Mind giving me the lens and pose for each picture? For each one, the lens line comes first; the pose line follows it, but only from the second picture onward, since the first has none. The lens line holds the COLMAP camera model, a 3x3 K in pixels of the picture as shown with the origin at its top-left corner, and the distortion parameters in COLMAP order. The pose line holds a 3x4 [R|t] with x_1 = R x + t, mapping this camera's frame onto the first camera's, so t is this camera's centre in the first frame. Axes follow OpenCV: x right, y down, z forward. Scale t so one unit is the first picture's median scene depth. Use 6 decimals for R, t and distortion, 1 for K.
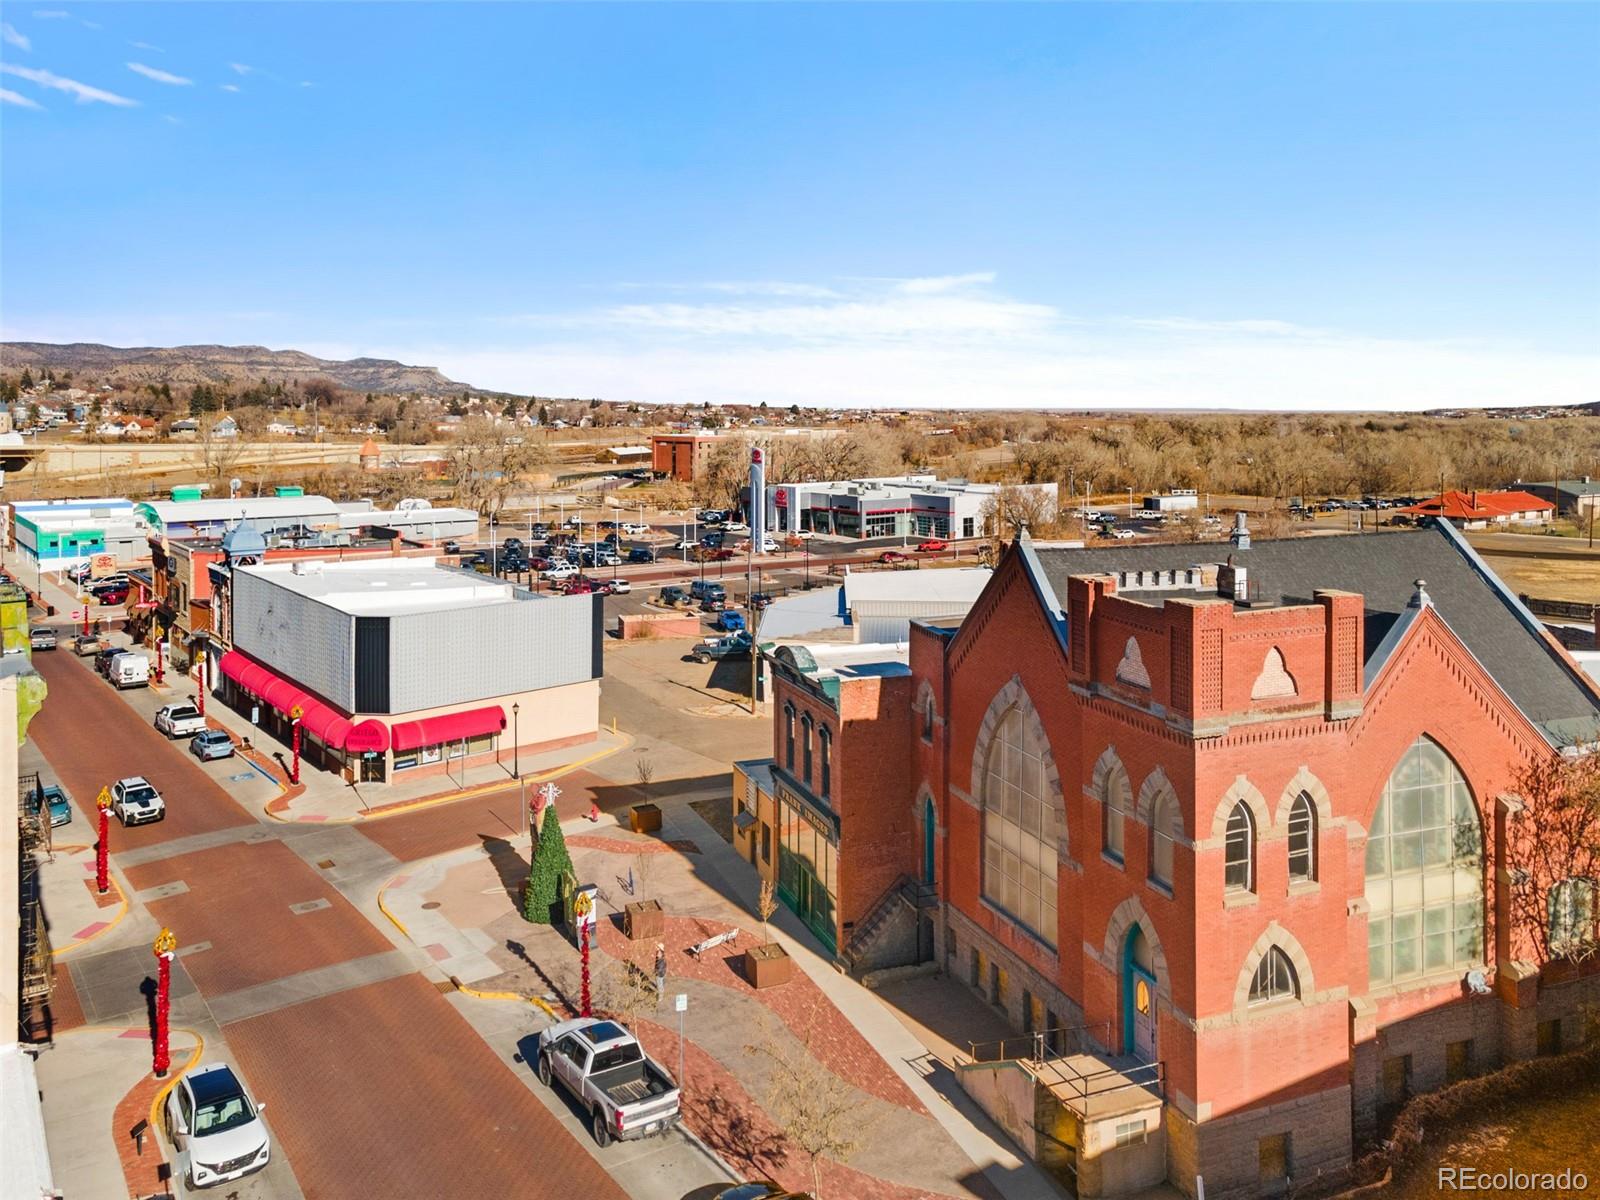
lens RADIAL K [[966.4, 0, 785.4], [0, 966.4, 596.6], [0, 0, 1]] dist [0.019582, 0.005072]
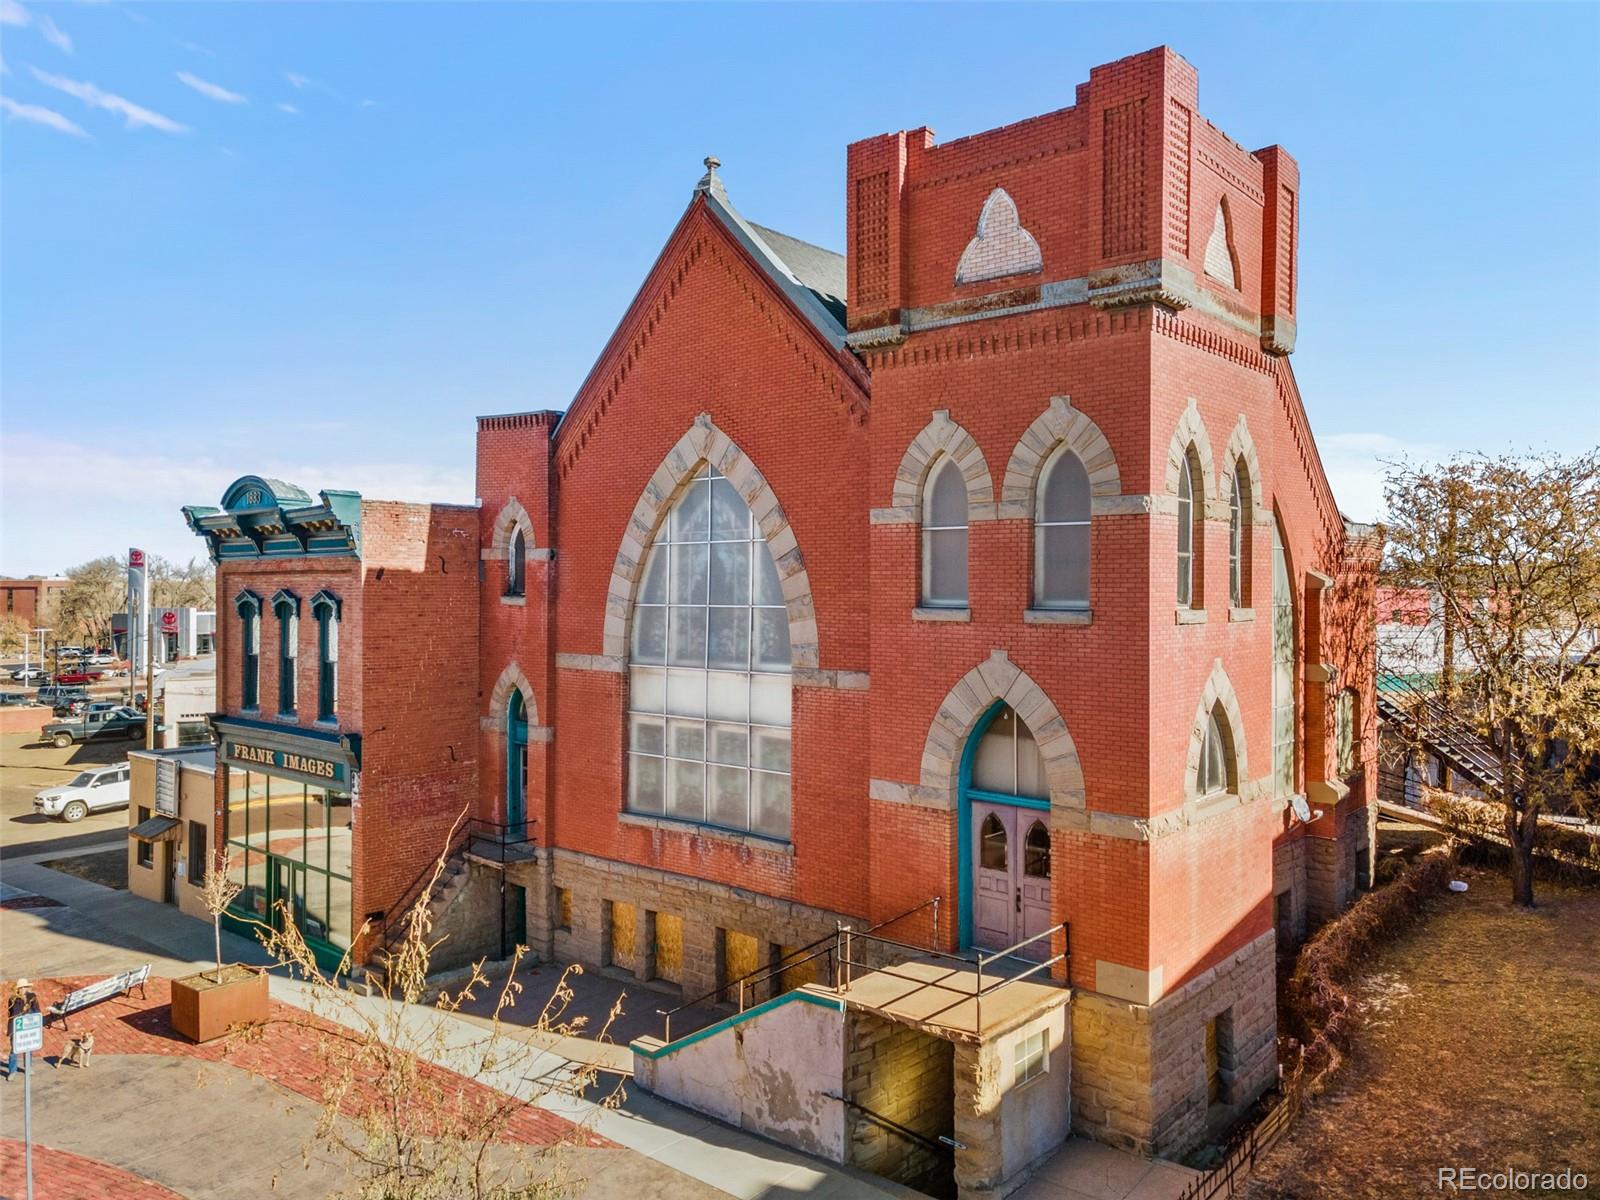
lens RADIAL K [[1154.0, 0, 811.4], [0, 1154.0, 595.0], [0, 0, 1]] dist [0.036276, 0.010191]
pose [[0.885504, 0.001787, 0.464629, -0.035120], [0.007470, 0.999809, -0.018083, 0.195770], [-0.464573, 0.019483, 0.885321, 0.308561]]
